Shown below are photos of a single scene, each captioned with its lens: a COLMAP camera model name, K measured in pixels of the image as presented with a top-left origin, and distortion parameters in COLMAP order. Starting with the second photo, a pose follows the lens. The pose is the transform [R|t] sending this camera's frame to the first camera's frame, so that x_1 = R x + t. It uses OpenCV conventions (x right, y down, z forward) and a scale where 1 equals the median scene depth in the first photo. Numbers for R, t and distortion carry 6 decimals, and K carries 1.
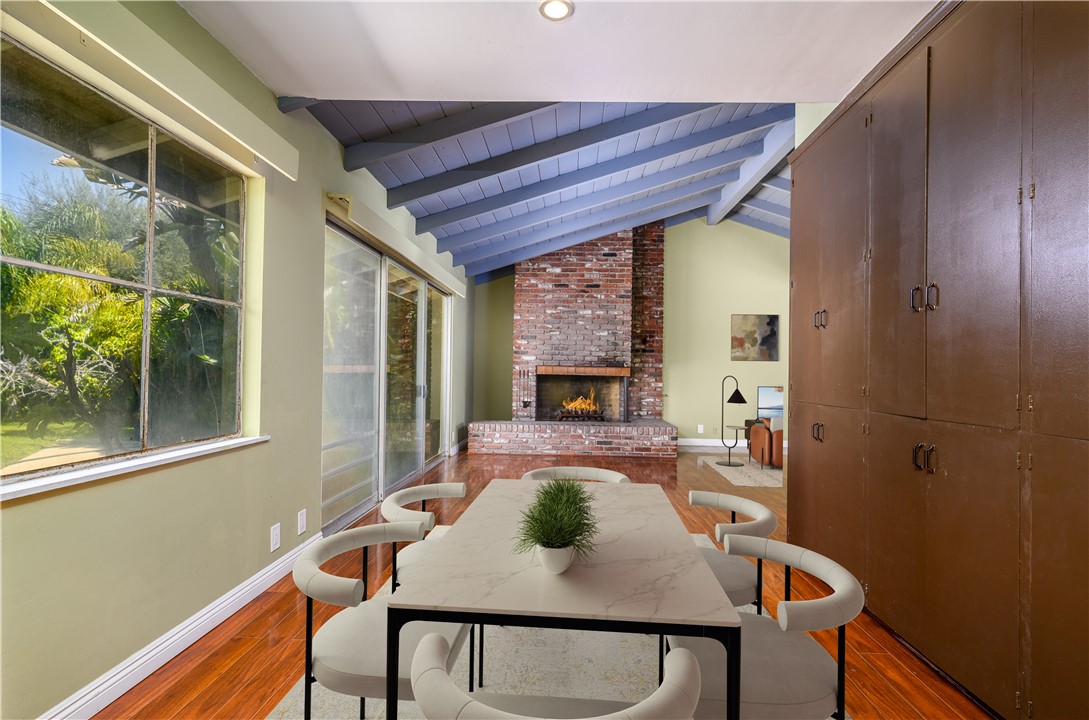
lens RADIAL K [[509.3, 0, 543.8], [0, 509.3, 363.0], [0, 0, 1]] dist [0.000046, -0.000282]
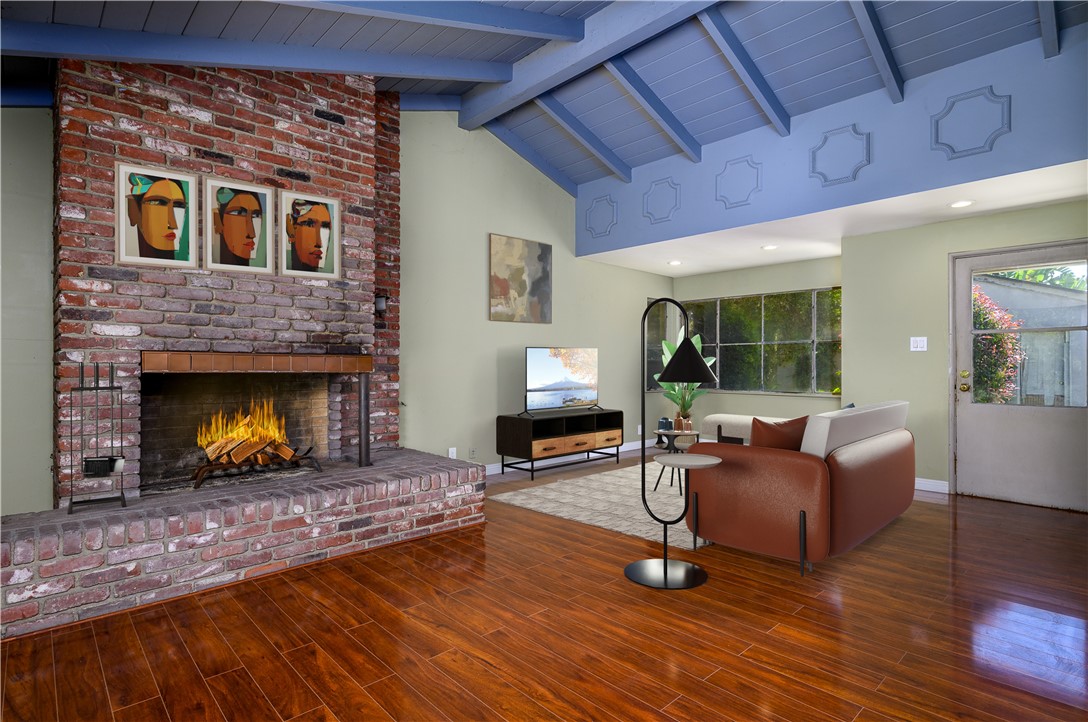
lens RADIAL K [[543.6, 0, 544.9], [0, 543.6, 363.9], [0, 0, 1]] dist [0.000131, -0.000274]
pose [[0.699712, -0.013387, 0.714300, -0.094229], [-0.002710, 0.999767, 0.021392, 0.005254], [-0.714420, -0.016904, 0.699513, 0.500589]]
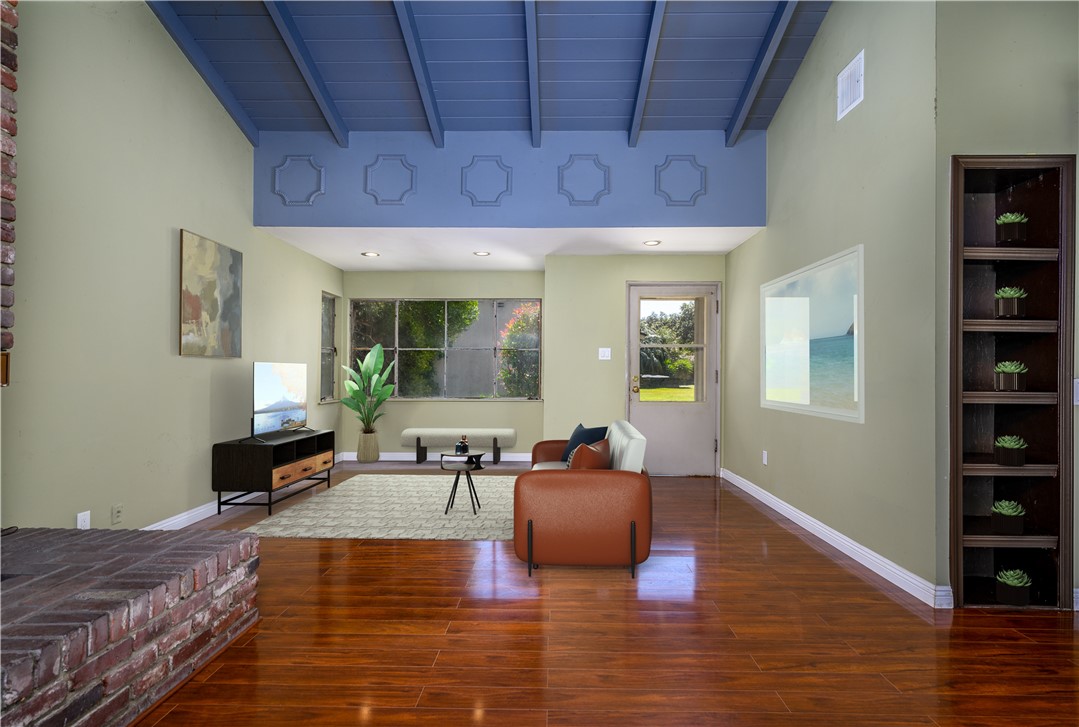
lens RADIAL K [[545.5, 0, 540.0], [0, 545.5, 367.5], [0, 0, 1]] dist [-0.005550, 0.000082]
pose [[-0.015625, -0.007692, 0.999848, -0.094221], [-0.019209, 0.999788, 0.007392, 0.009963], [-0.999693, -0.019091, -0.015769, 0.742478]]
